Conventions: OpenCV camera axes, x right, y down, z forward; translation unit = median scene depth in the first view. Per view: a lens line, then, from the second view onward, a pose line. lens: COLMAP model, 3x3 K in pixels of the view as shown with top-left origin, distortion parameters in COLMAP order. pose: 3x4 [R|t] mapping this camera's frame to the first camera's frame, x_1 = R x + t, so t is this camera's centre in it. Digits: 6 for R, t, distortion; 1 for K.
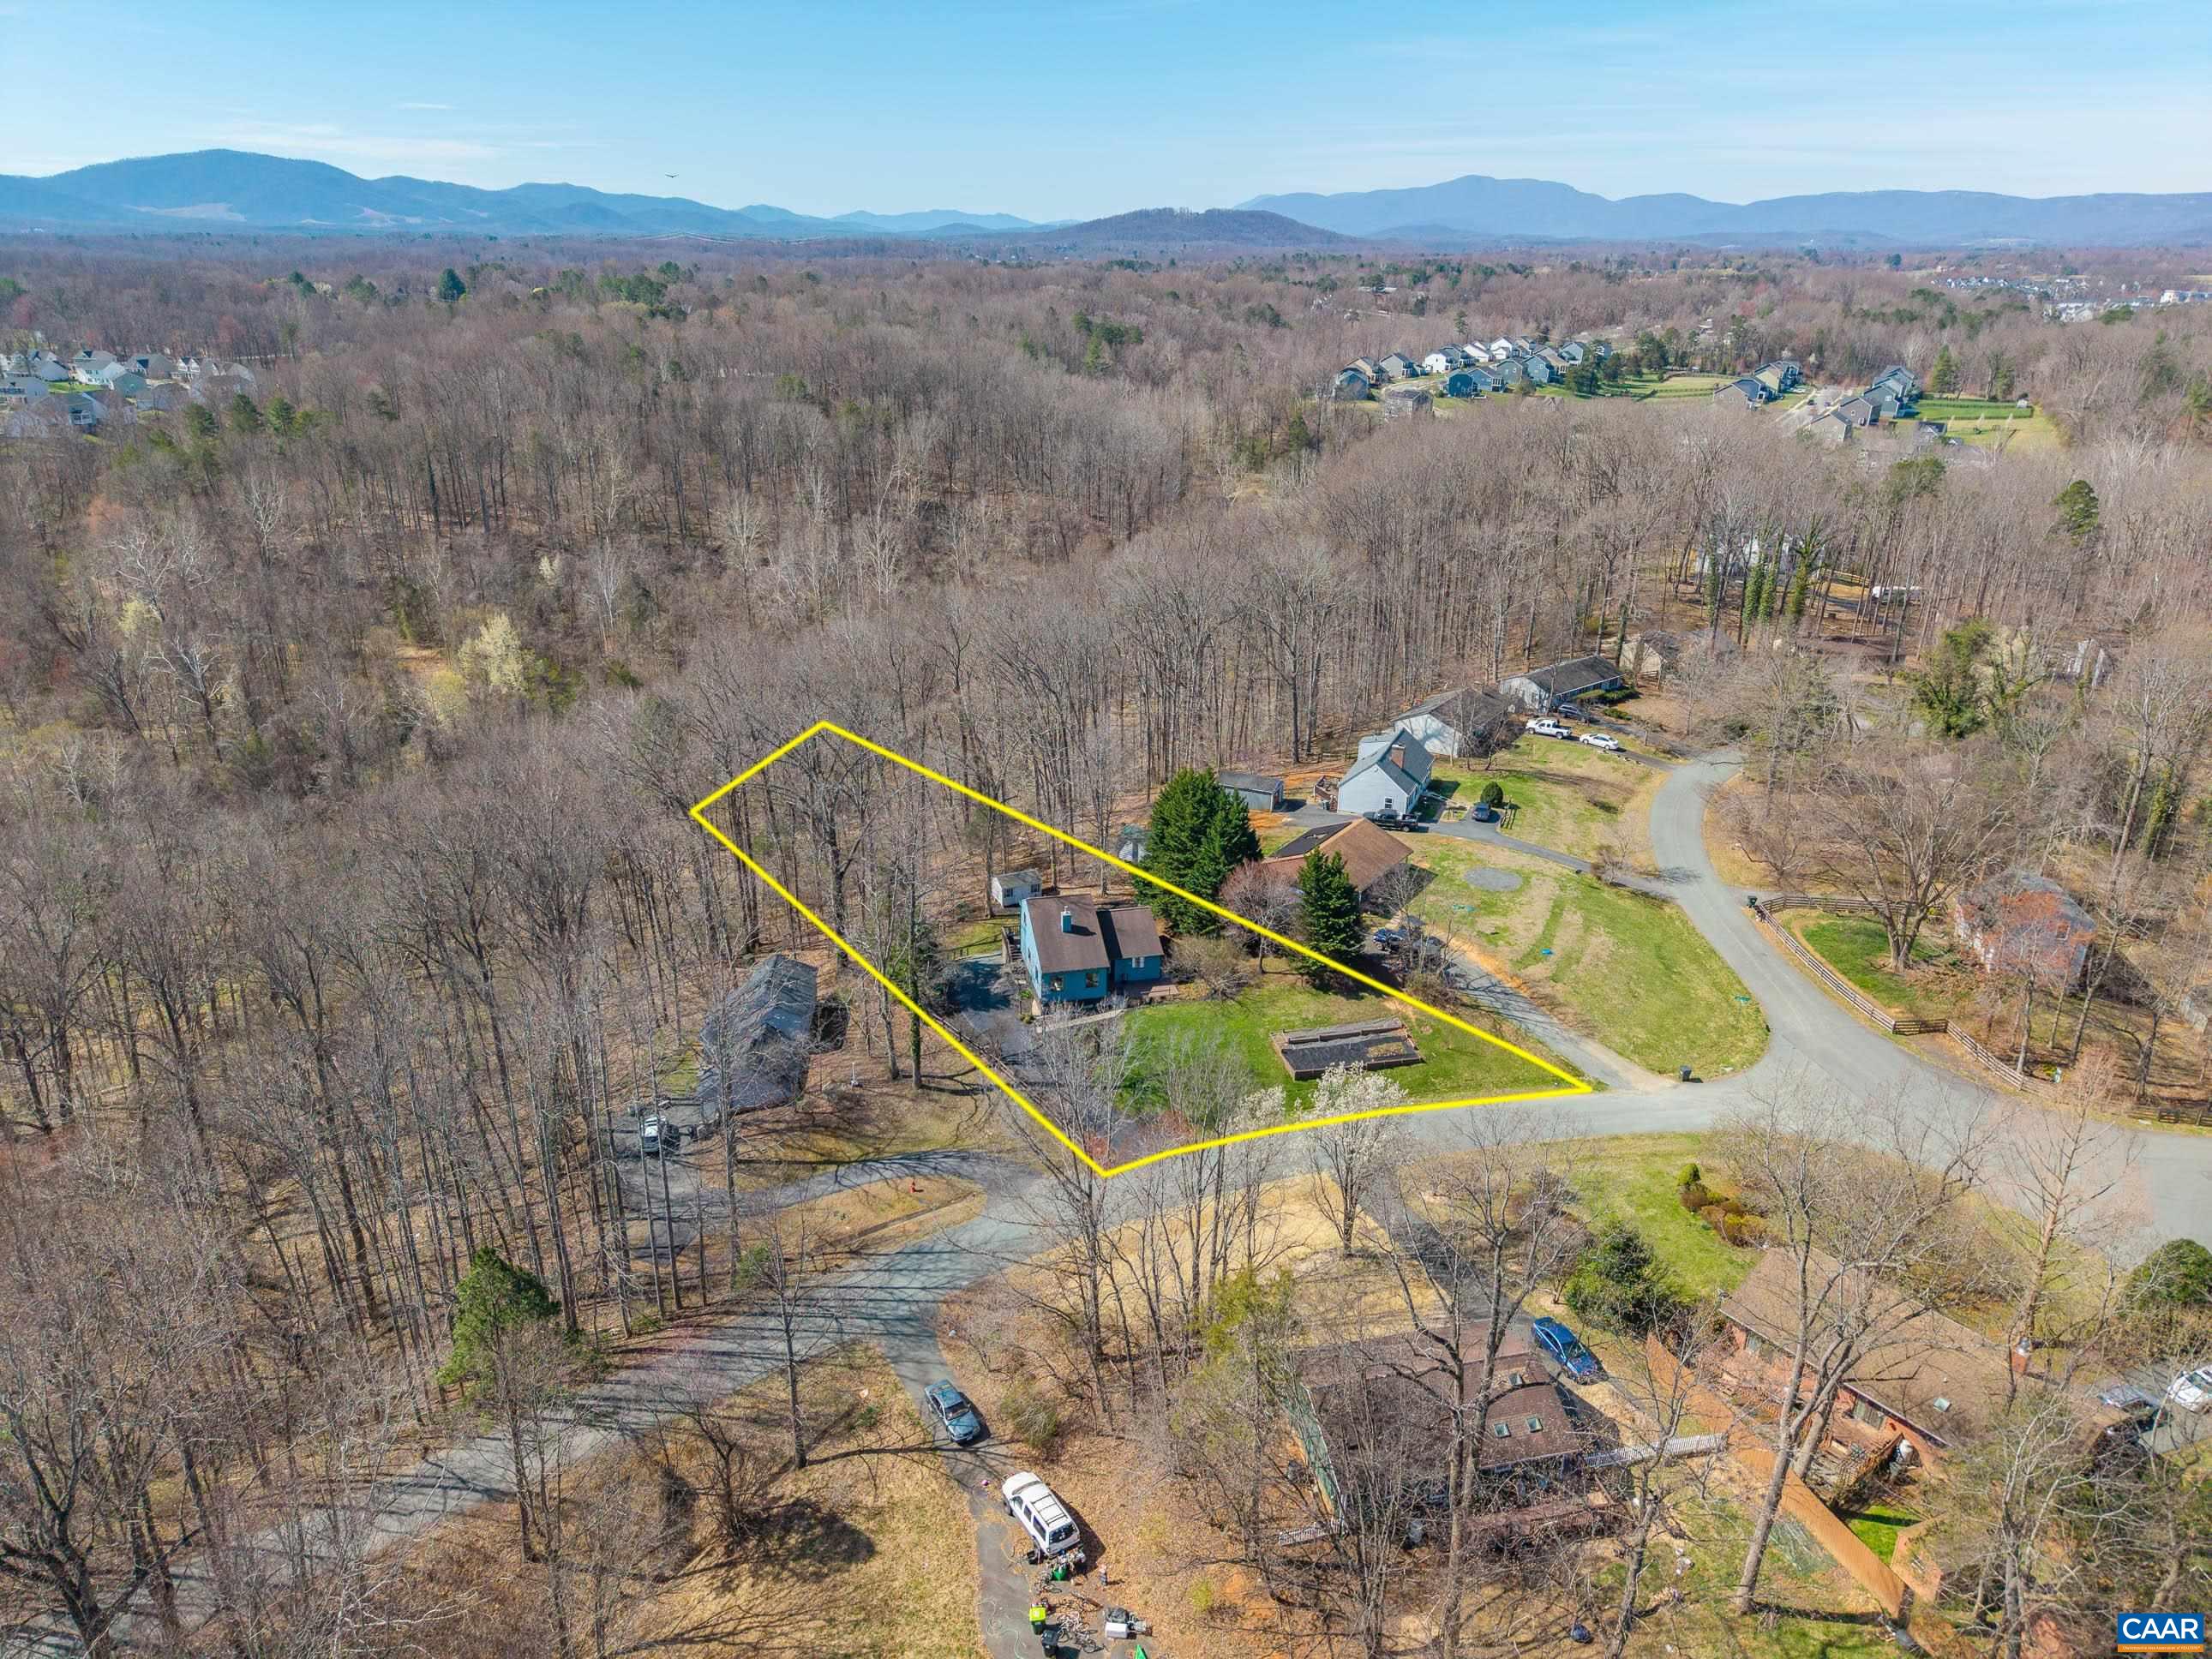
lens RADIAL K [[1482.2, 0, 1100.5], [0, 1482.2, 823.8], [0, 0, 1]] dist [0.018579, -0.010284]
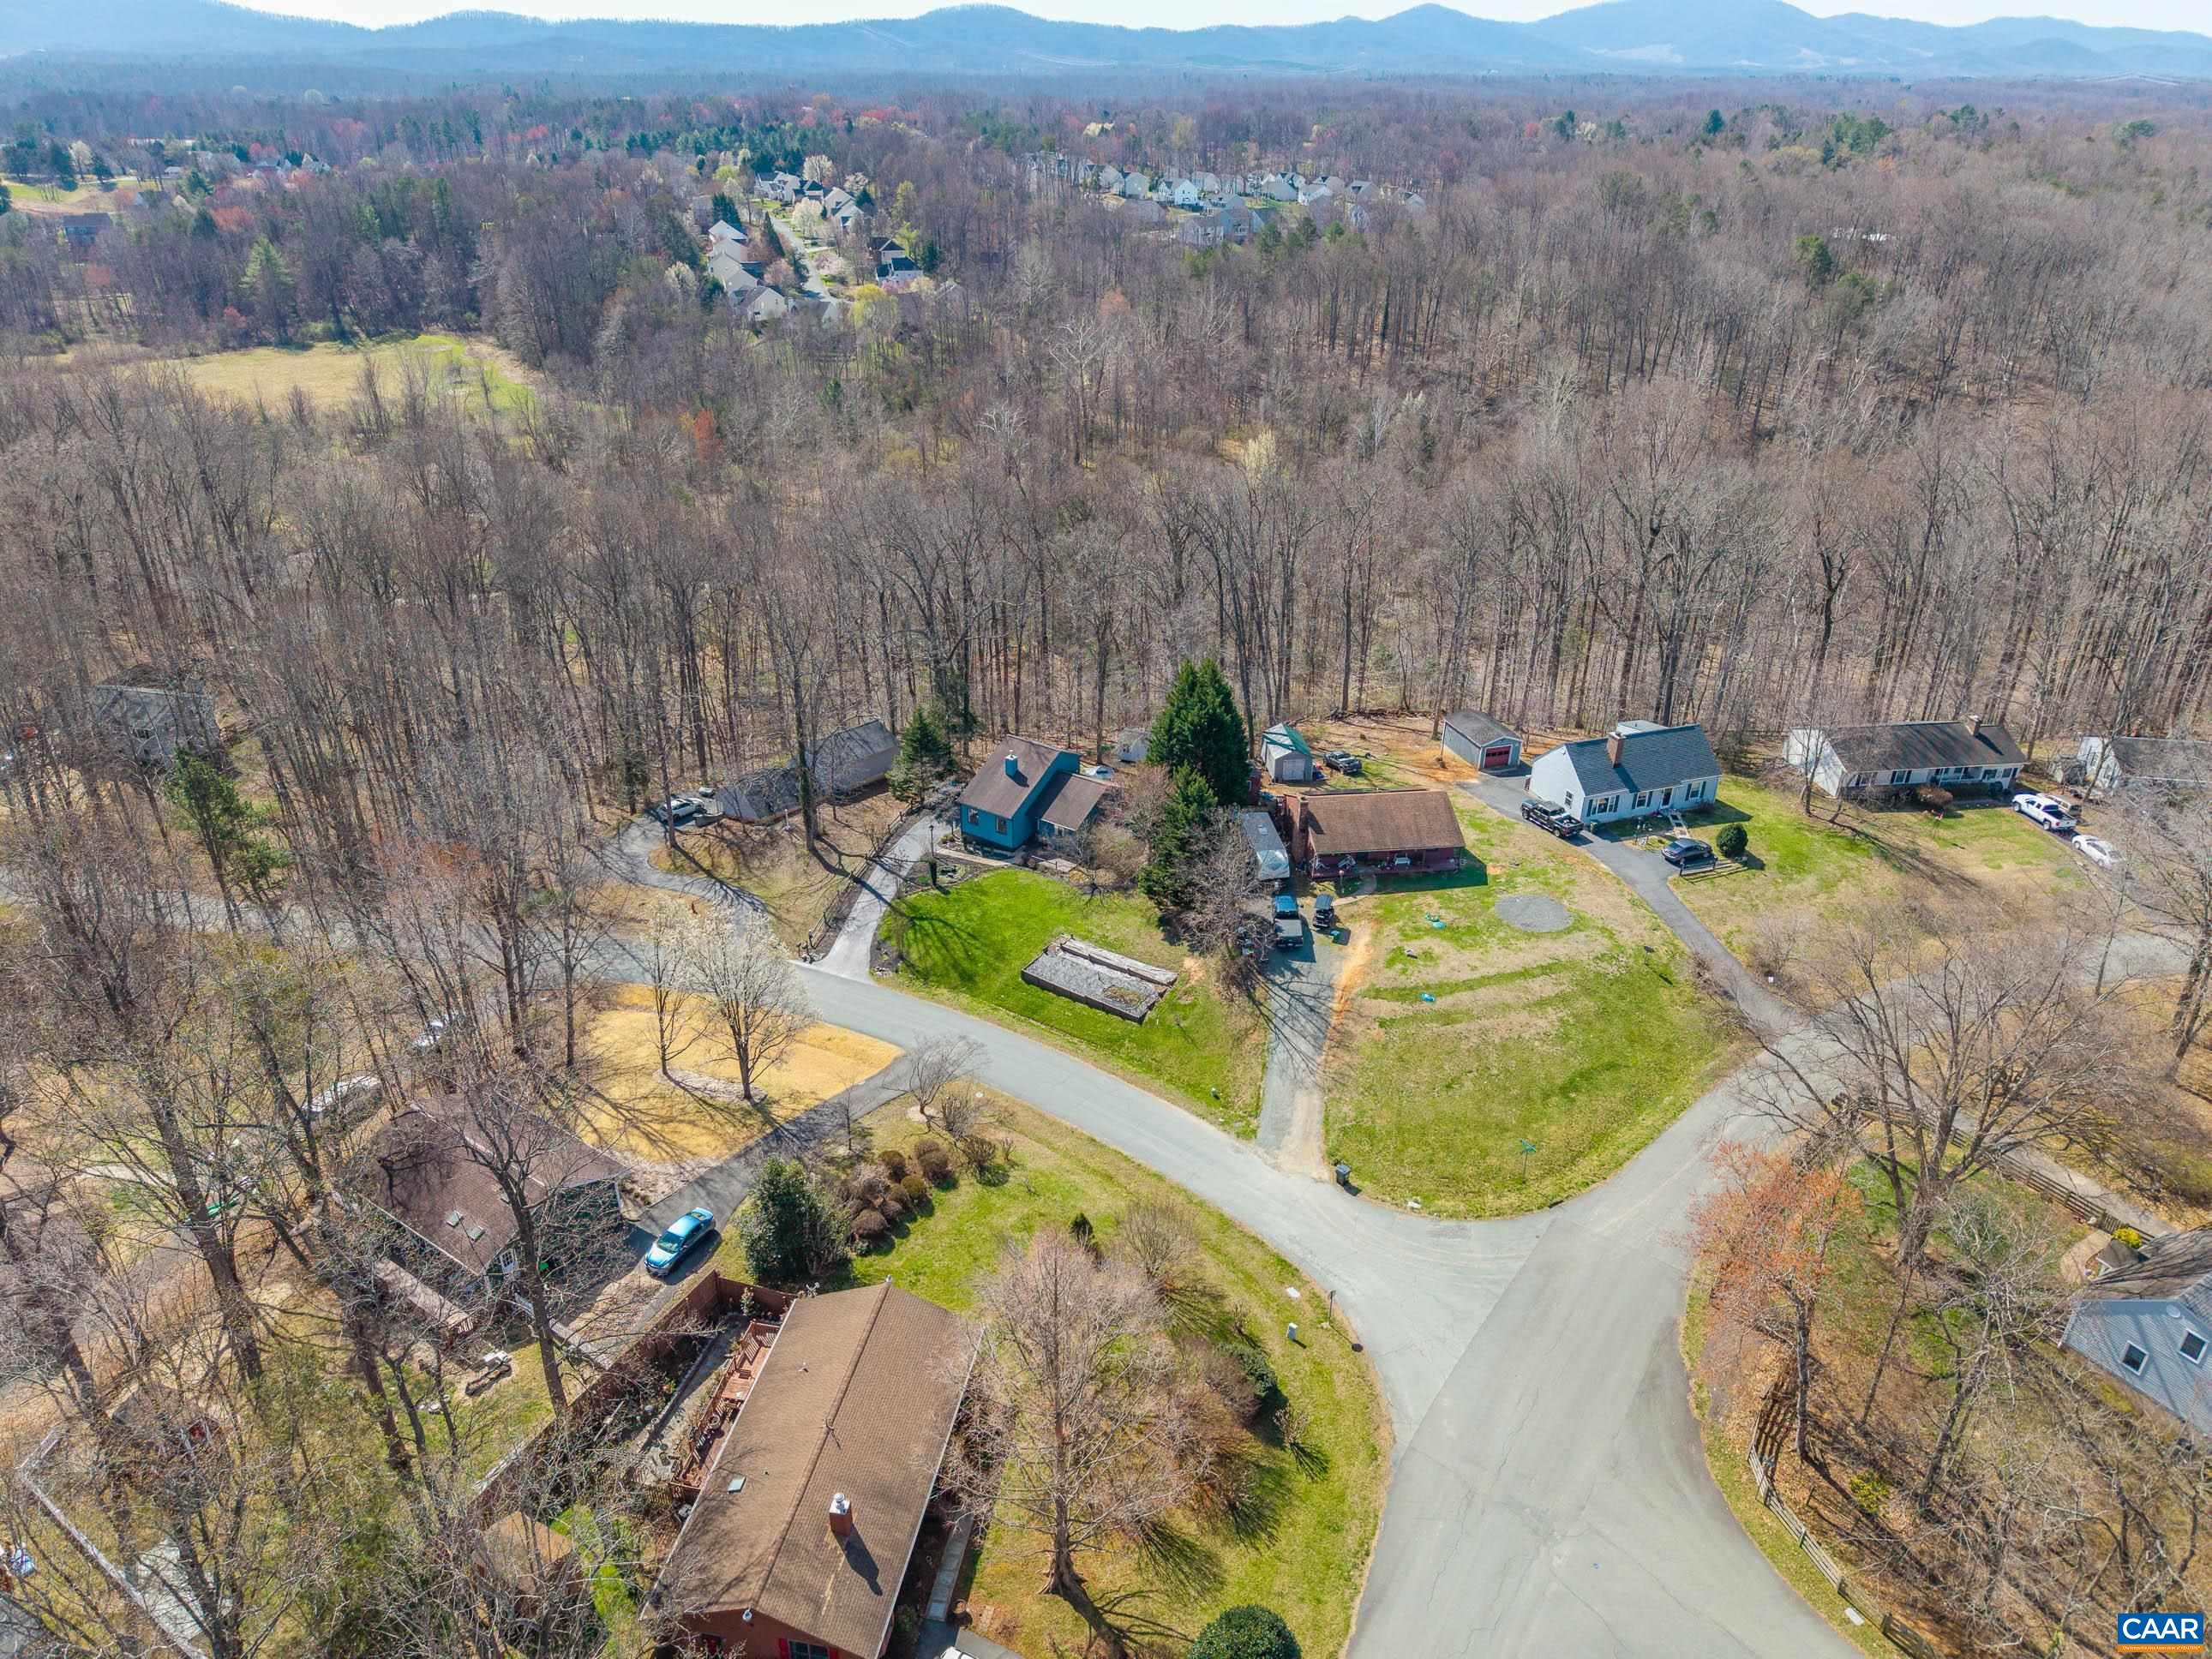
lens RADIAL K [[1482.2, 0, 1100.5], [0, 1482.2, 823.8], [0, 0, 1]] dist [0.018579, -0.010284]
pose [[0.675195, 0.335577, -0.656887, 0.559973], [-0.276756, 0.940717, 0.196105, -0.088971], [0.683753, 0.049389, 0.728040, 0.254516]]
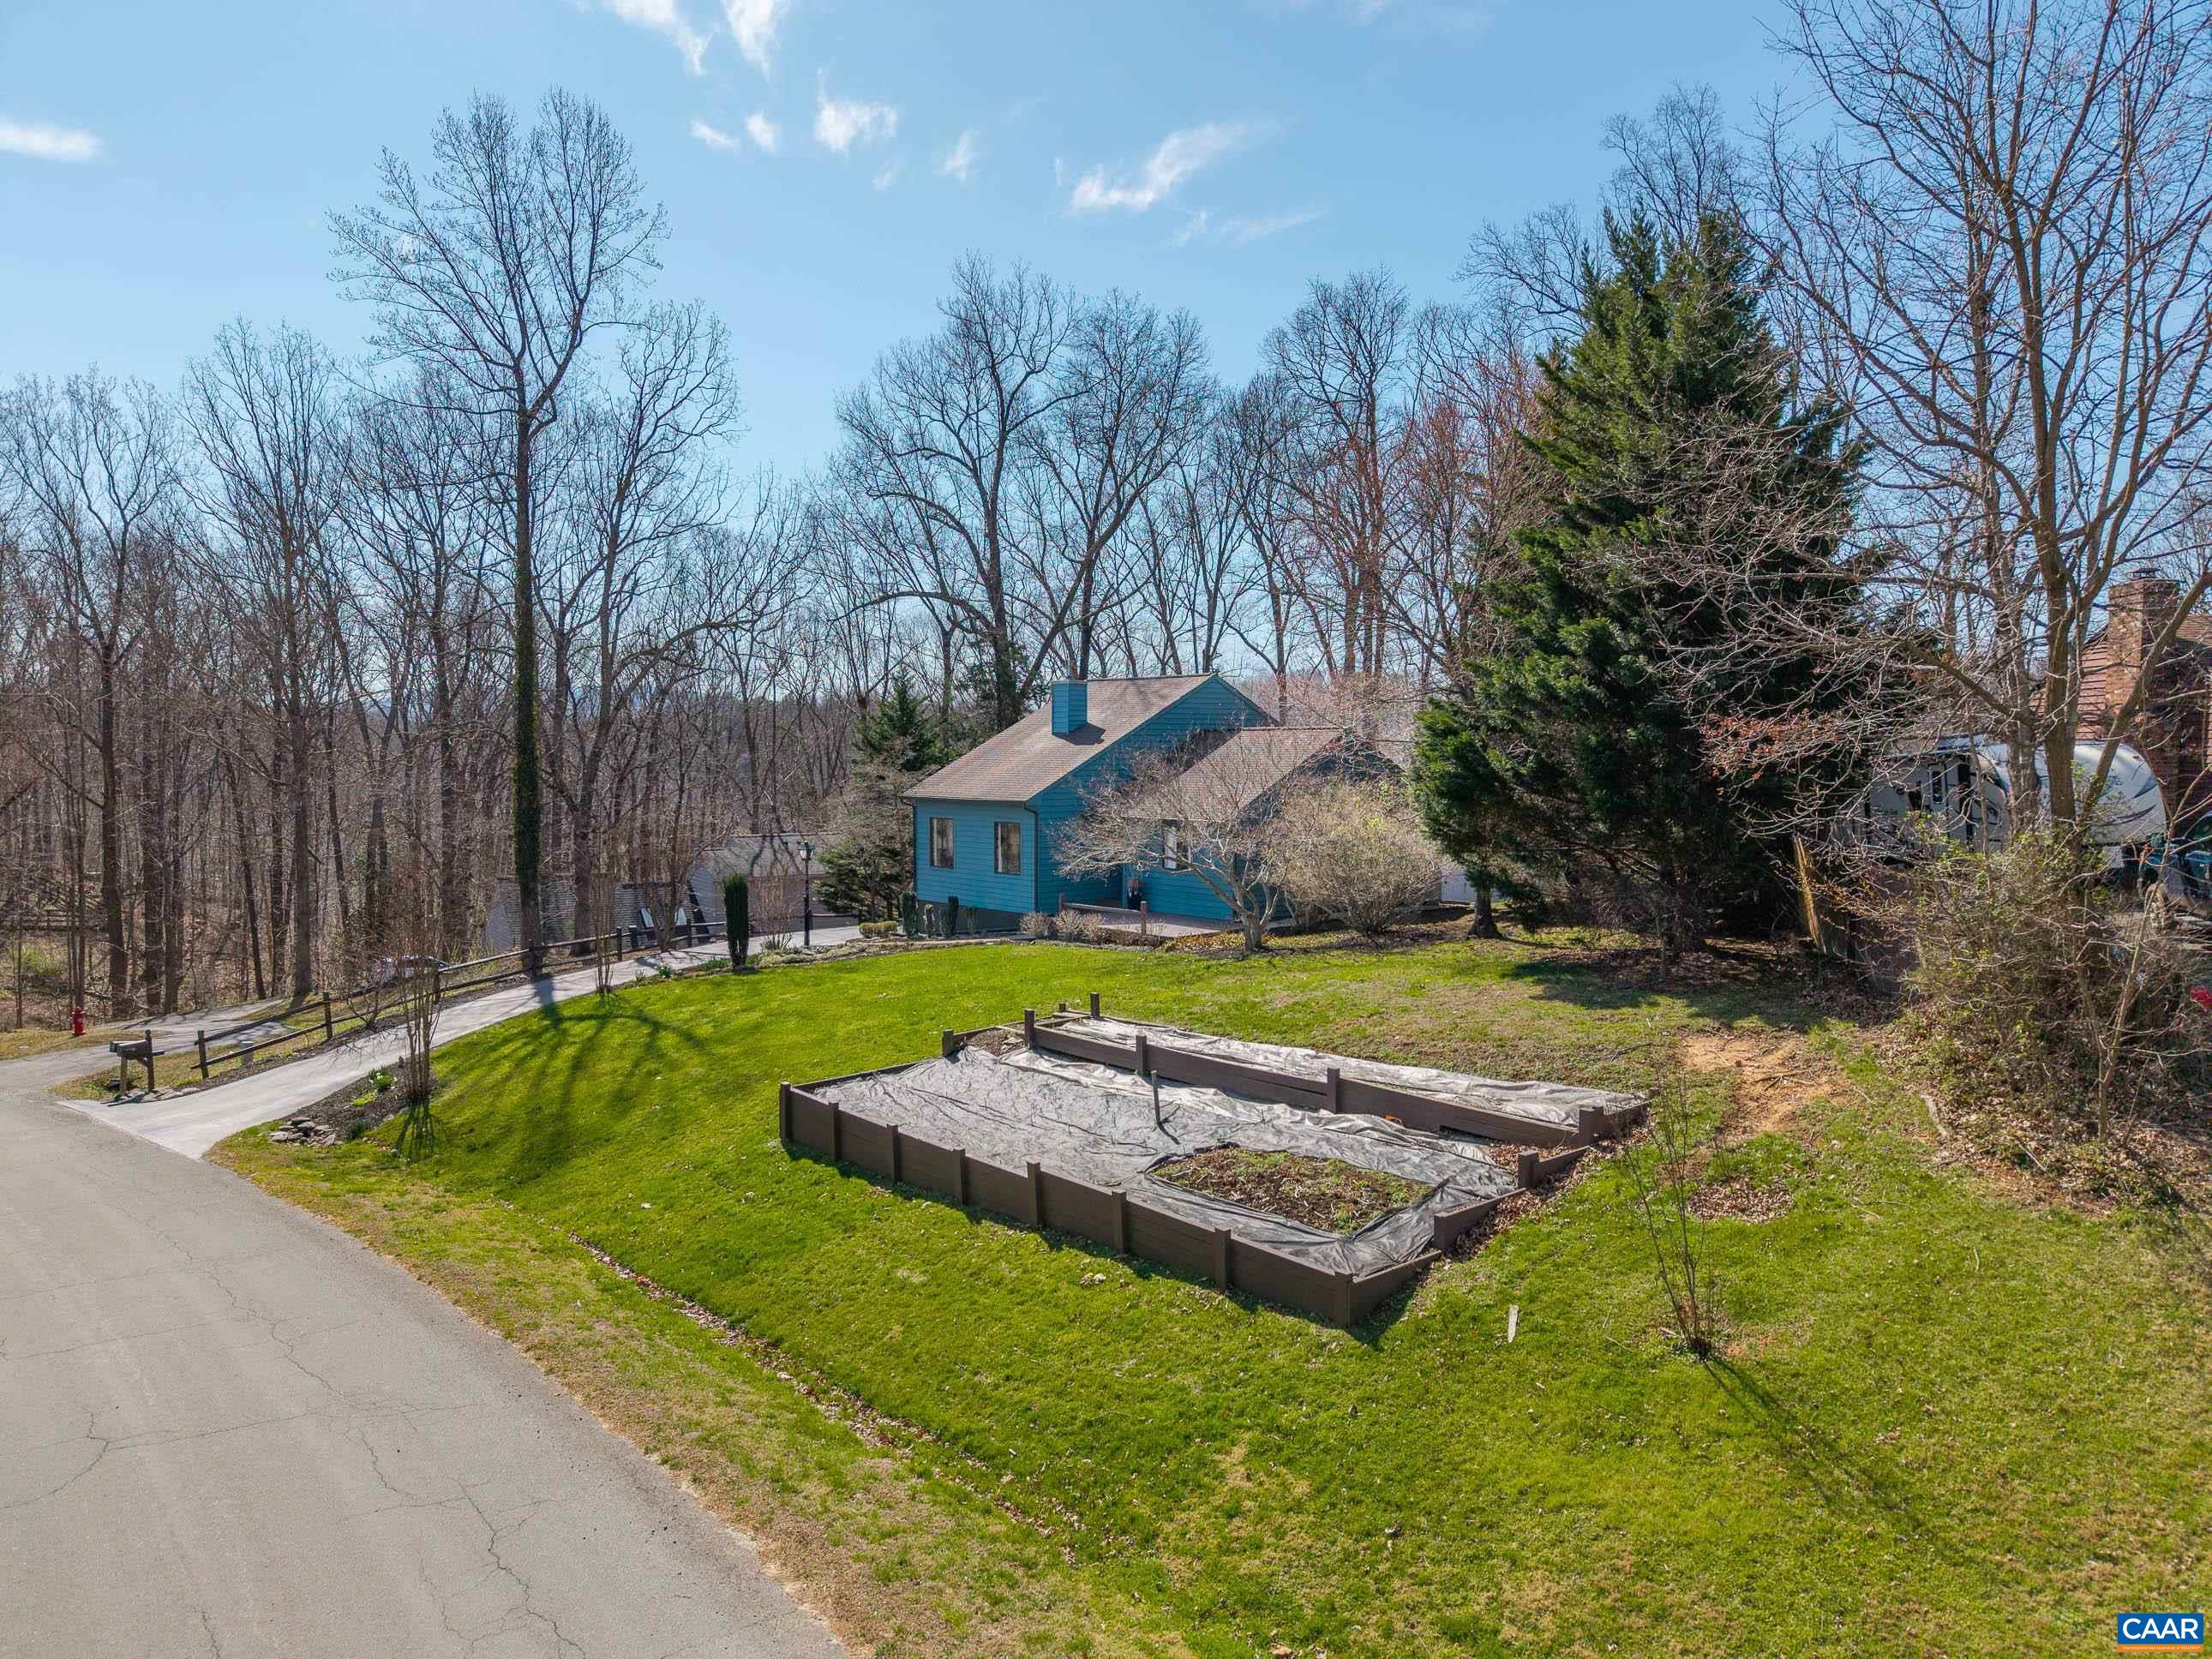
lens RADIAL K [[1482.2, 0, 1100.5], [0, 1482.2, 823.8], [0, 0, 1]] dist [0.018579, -0.010284]
pose [[0.486357, 0.042083, -0.872746, 0.230198], [-0.317167, 0.939214, -0.131460, 0.109490], [0.814164, 0.340743, 0.470140, 0.692797]]
